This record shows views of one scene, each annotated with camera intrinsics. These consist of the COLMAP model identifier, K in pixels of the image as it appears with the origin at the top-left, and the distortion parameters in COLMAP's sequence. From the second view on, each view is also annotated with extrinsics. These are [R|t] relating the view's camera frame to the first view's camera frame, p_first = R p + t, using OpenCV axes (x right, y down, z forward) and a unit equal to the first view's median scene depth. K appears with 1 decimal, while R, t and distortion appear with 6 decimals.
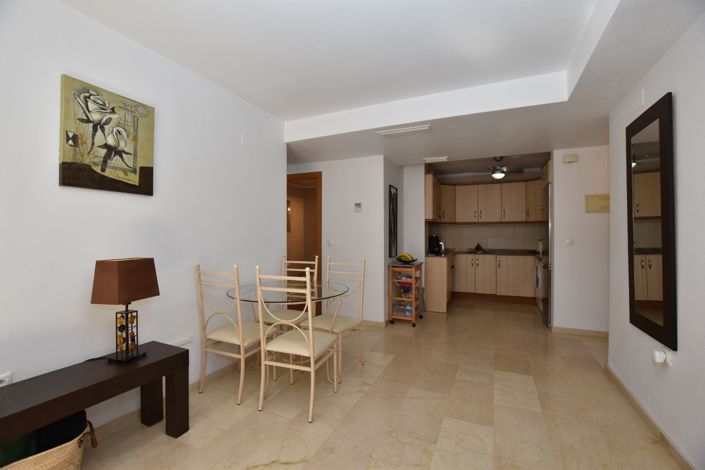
lens RADIAL K [[308.9, 0, 352.5], [0, 308.9, 235.0], [0, 0, 1]] dist [-0.003410, -0.000141]
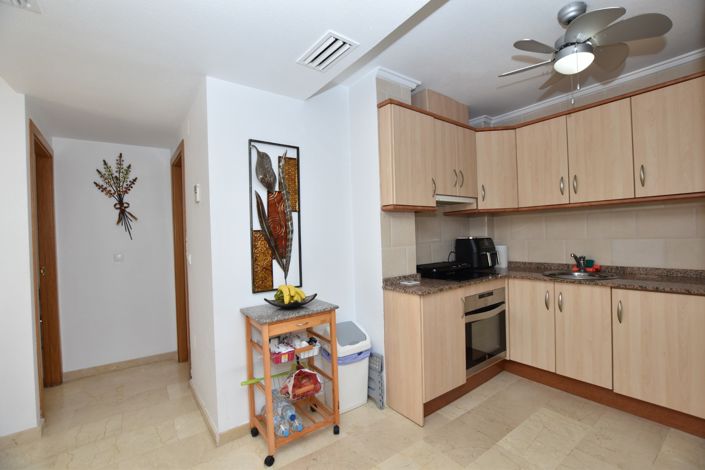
lens RADIAL K [[316.5, 0, 352.5], [0, 316.5, 235.0], [0, 0, 1]] dist [-0.041686, 0.000143]
pose [[0.861661, -0.028366, -0.506691, 1.036944], [0.034323, 0.999408, 0.002419, -0.030384], [0.506322, -0.019476, 0.862124, 1.403270]]
